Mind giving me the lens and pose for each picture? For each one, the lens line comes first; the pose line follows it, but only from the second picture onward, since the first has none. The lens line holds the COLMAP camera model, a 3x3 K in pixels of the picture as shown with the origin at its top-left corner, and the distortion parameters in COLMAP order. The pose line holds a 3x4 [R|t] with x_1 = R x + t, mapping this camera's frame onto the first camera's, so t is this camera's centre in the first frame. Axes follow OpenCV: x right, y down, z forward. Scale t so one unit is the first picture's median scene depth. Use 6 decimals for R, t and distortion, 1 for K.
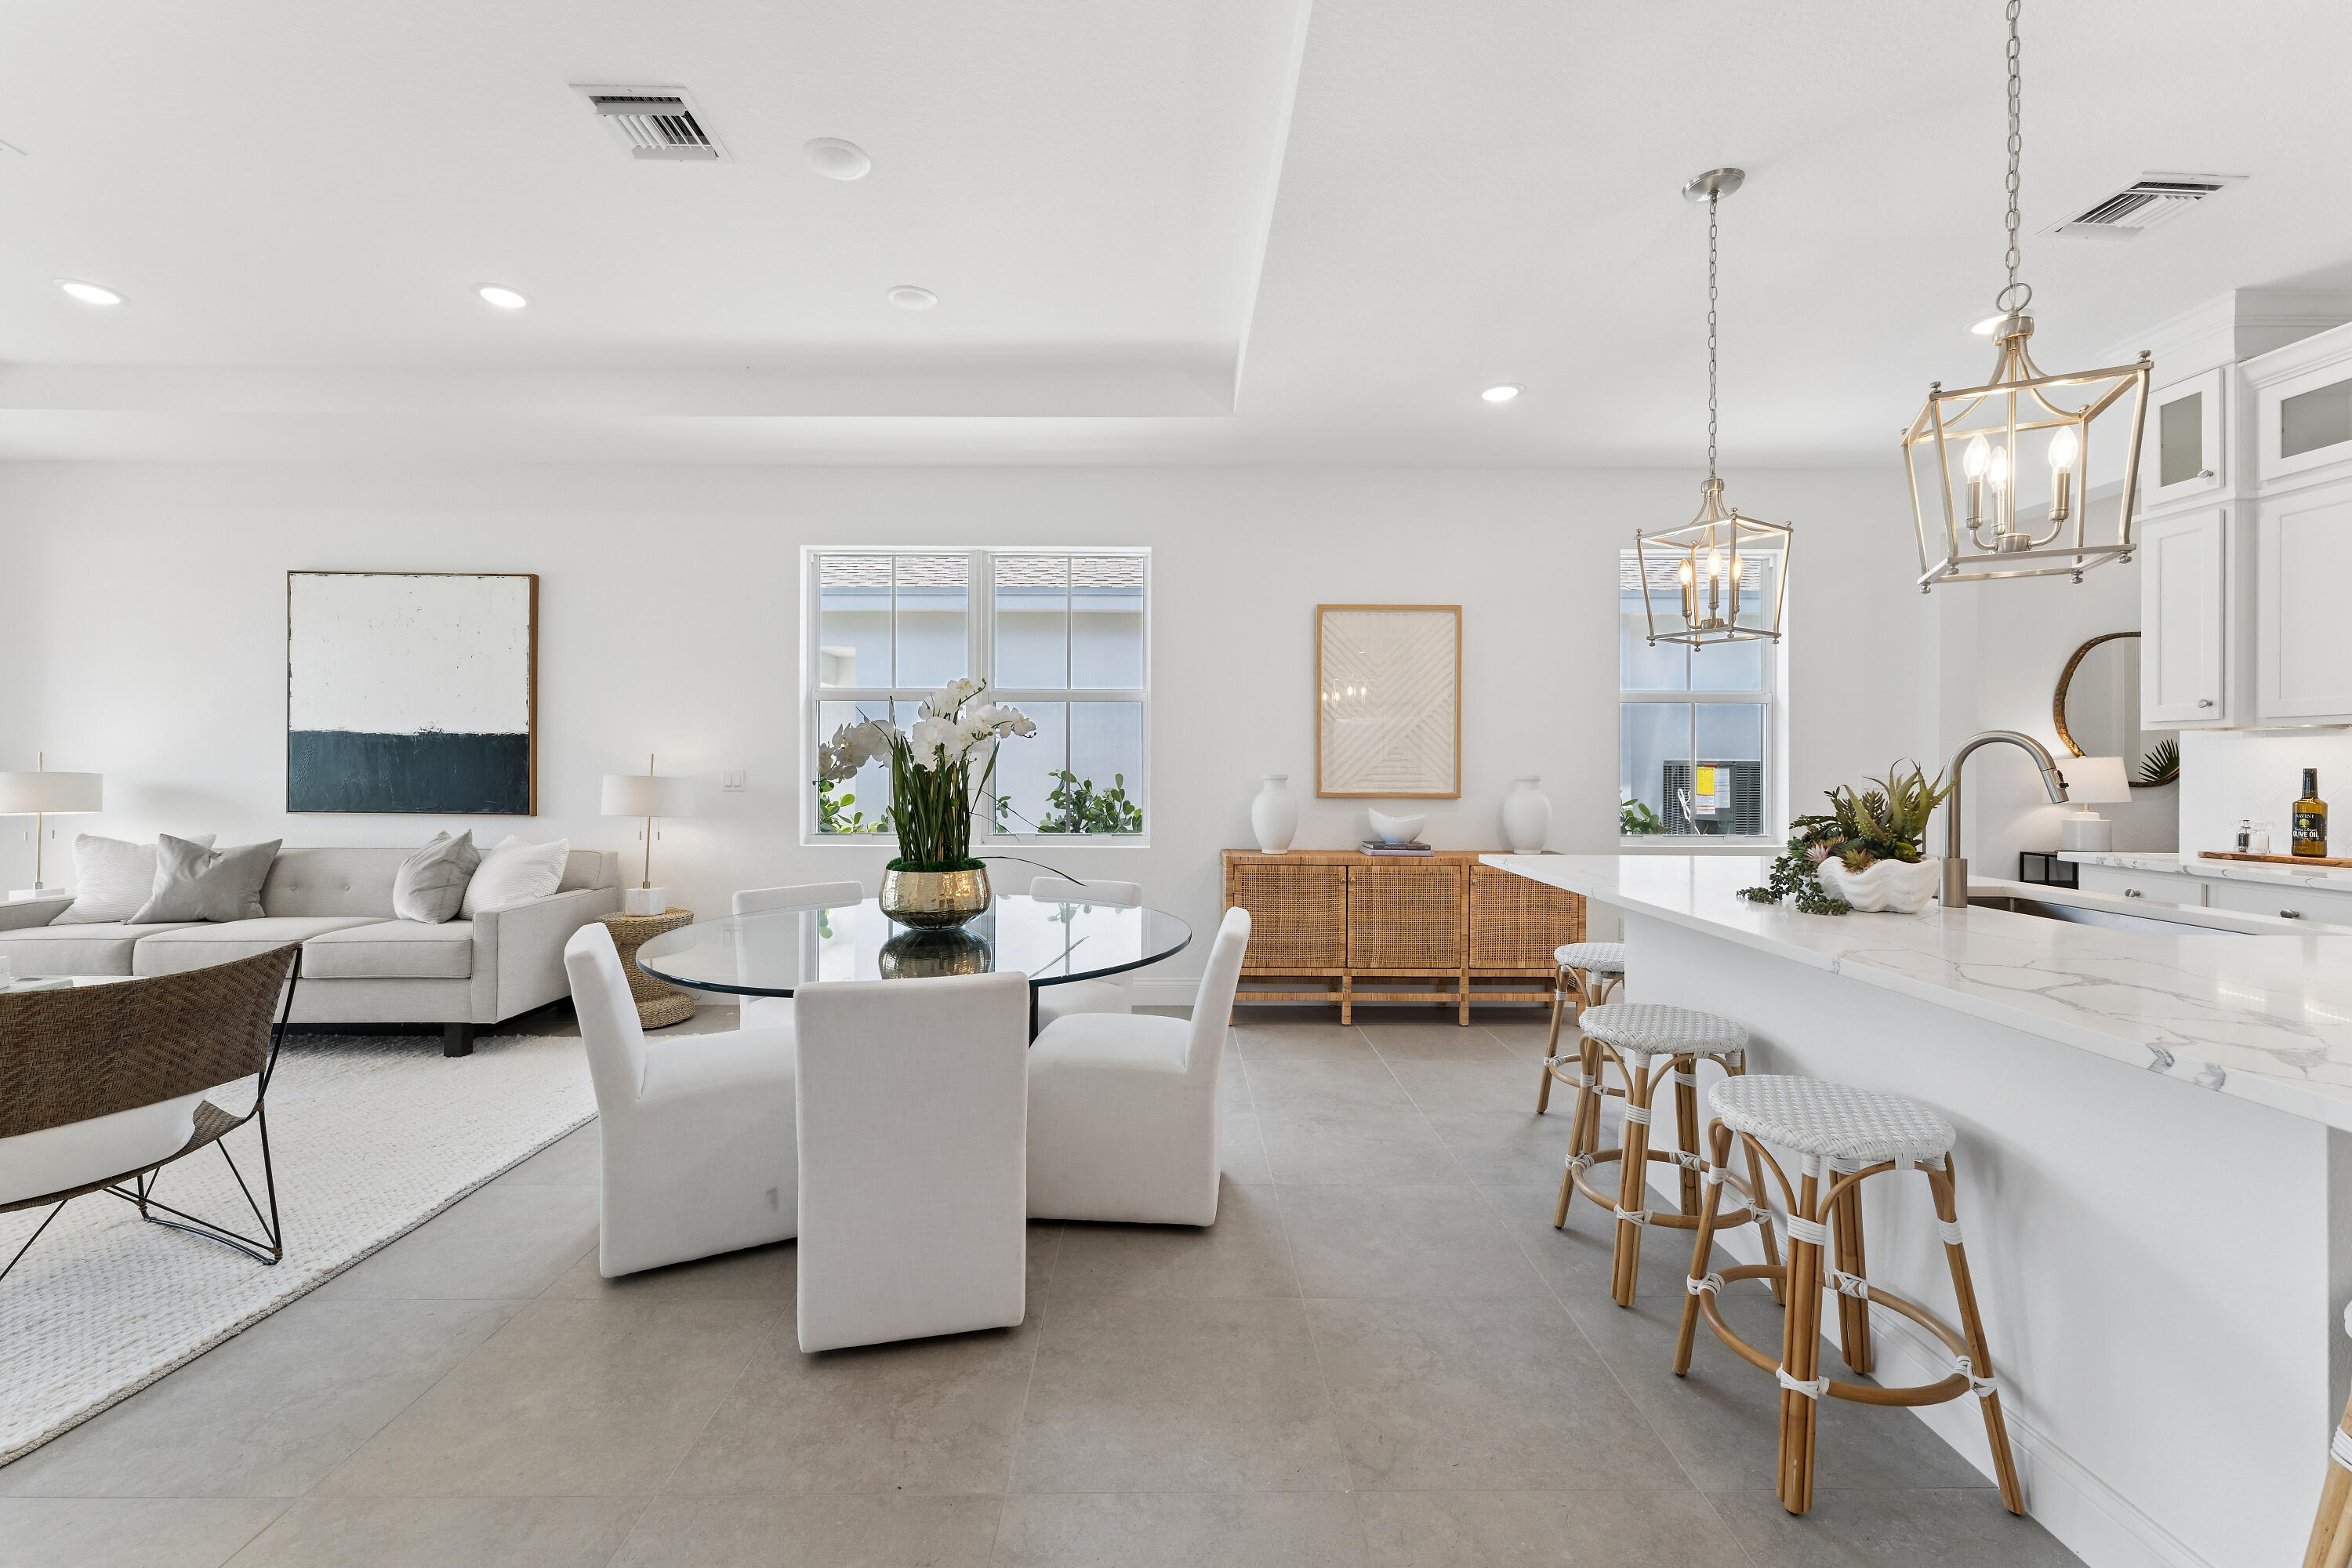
lens RADIAL K [[956.4, 0, 1173.8], [0, 956.4, 758.8], [0, 0, 1]] dist [0.000709, -0.000381]
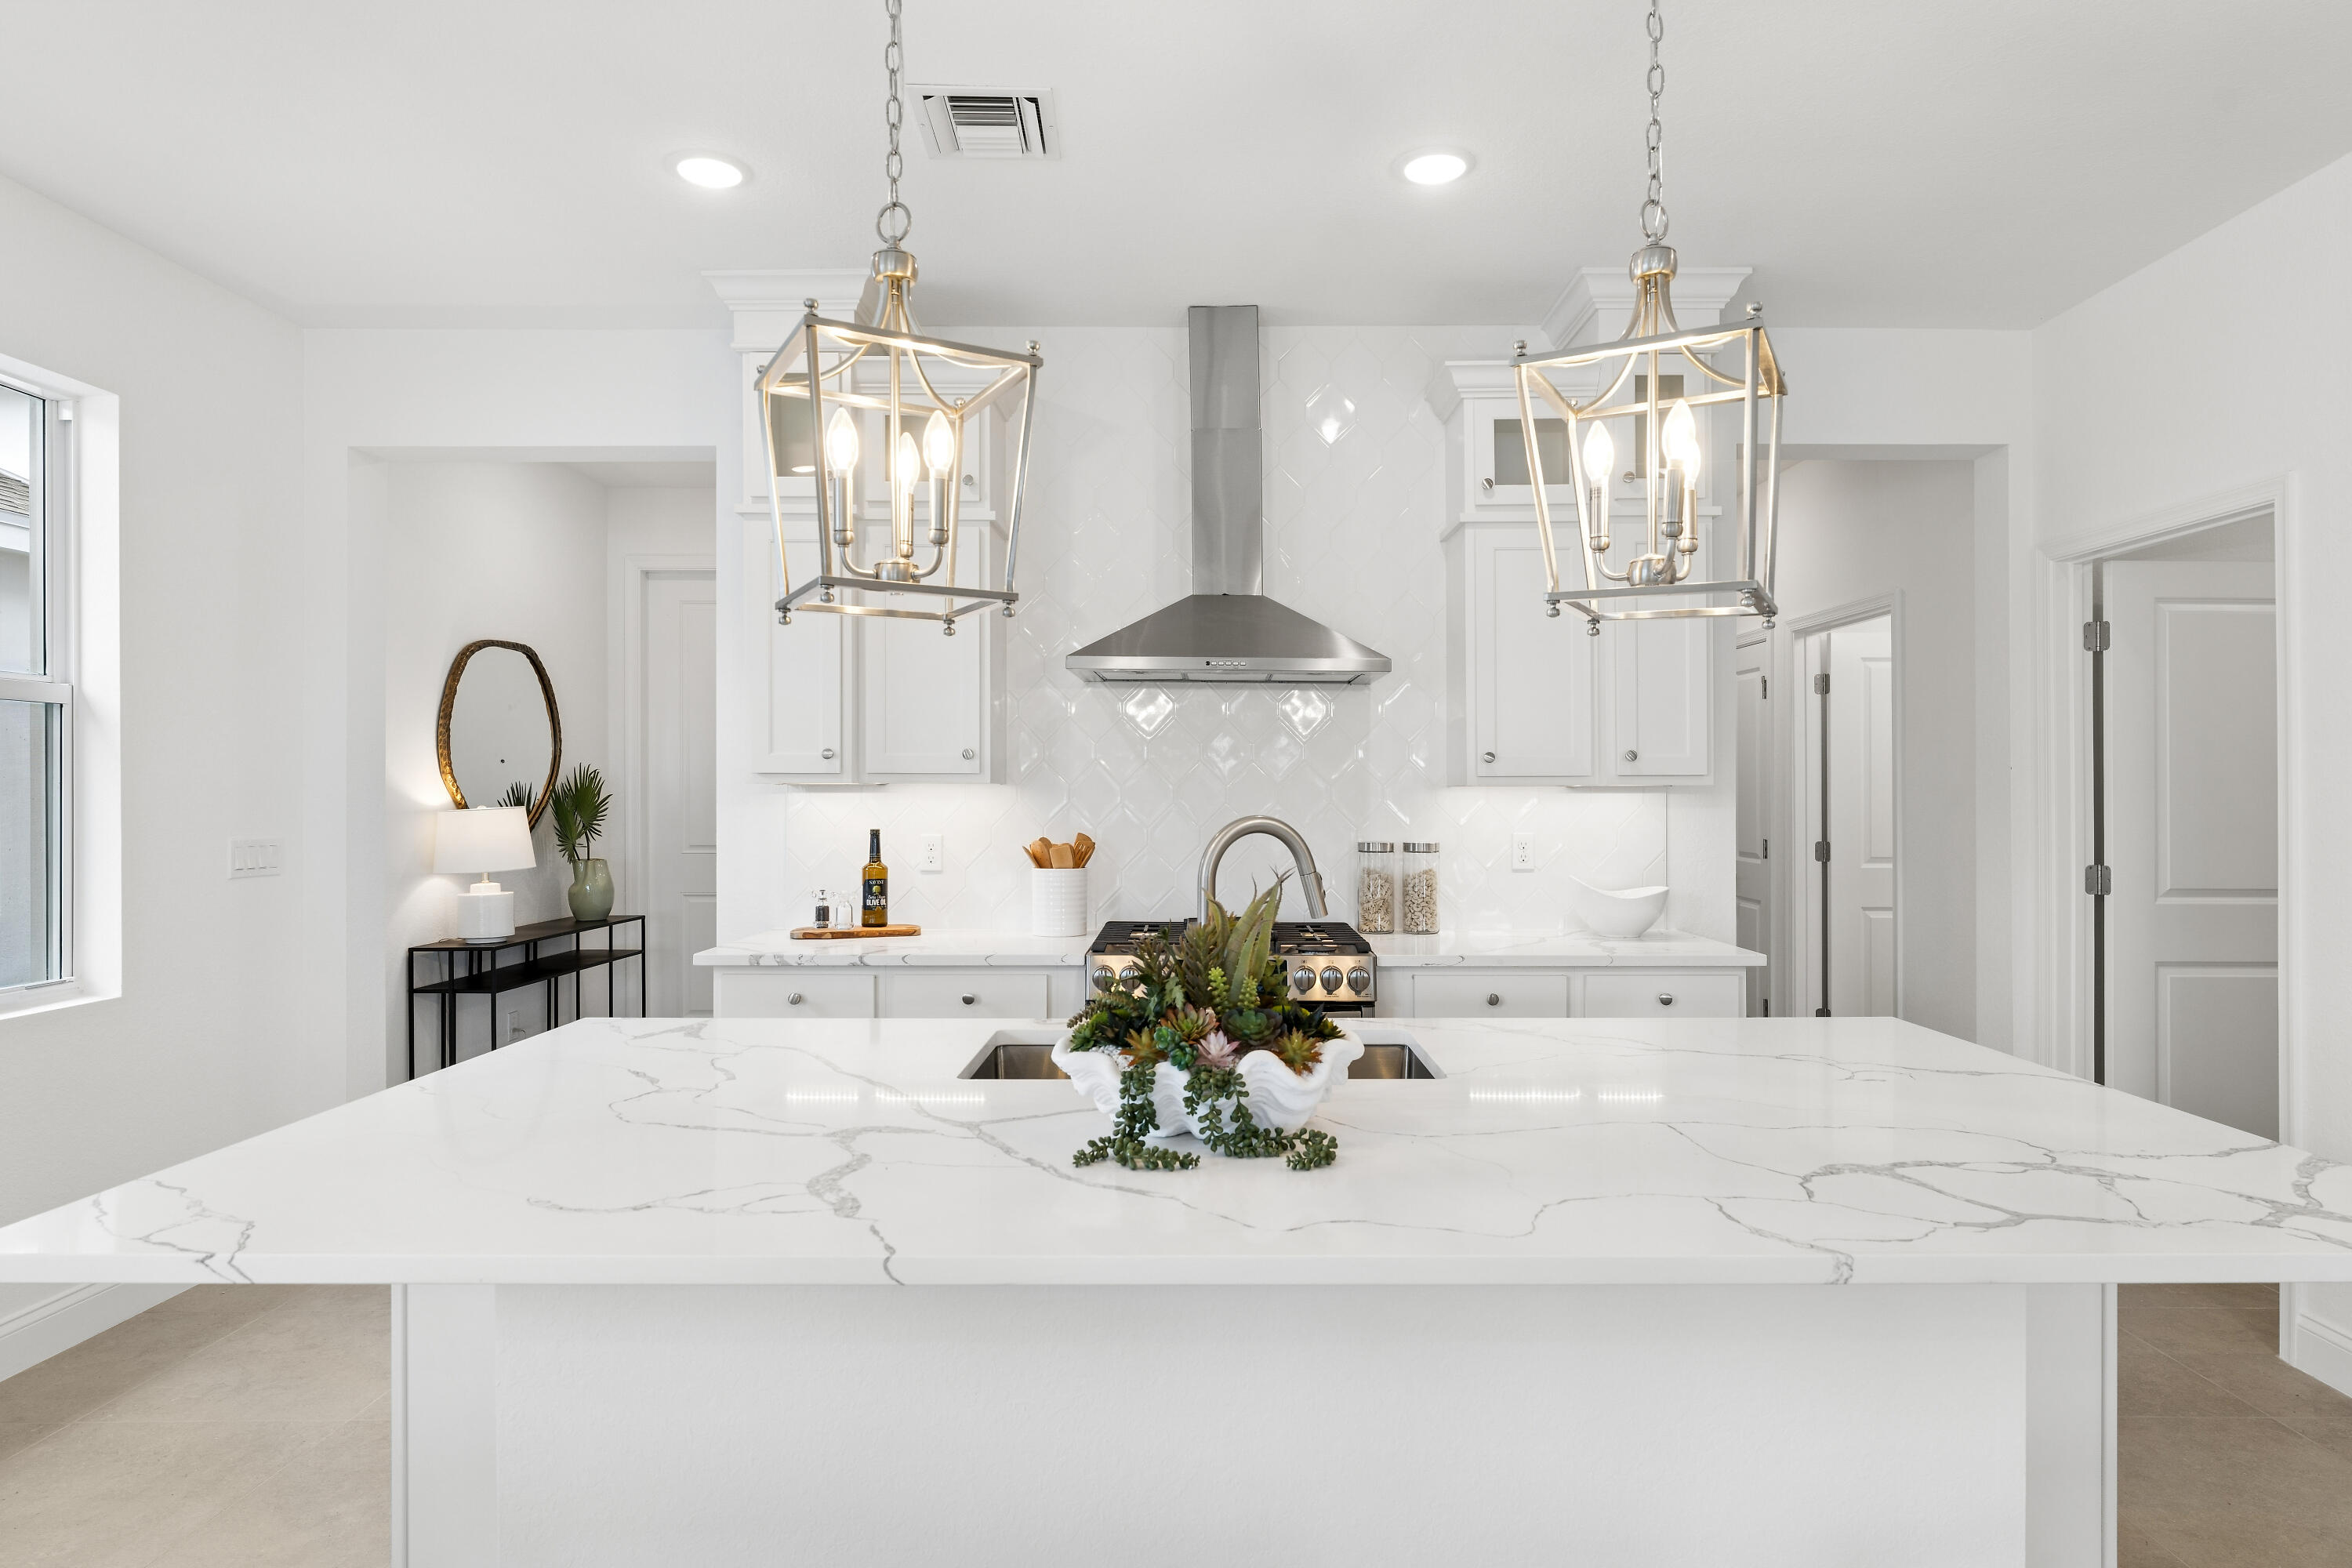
lens RADIAL K [[1291.0, 0, 1217.6], [0, 1291.0, 808.5], [0, 0, 1]] dist [0.001872, -0.000776]
pose [[0.001719, -0.016089, 0.999869, -0.025885], [-0.010323, 0.999817, 0.016106, -0.023327], [-0.999945, -0.010350, 0.001552, 0.475916]]
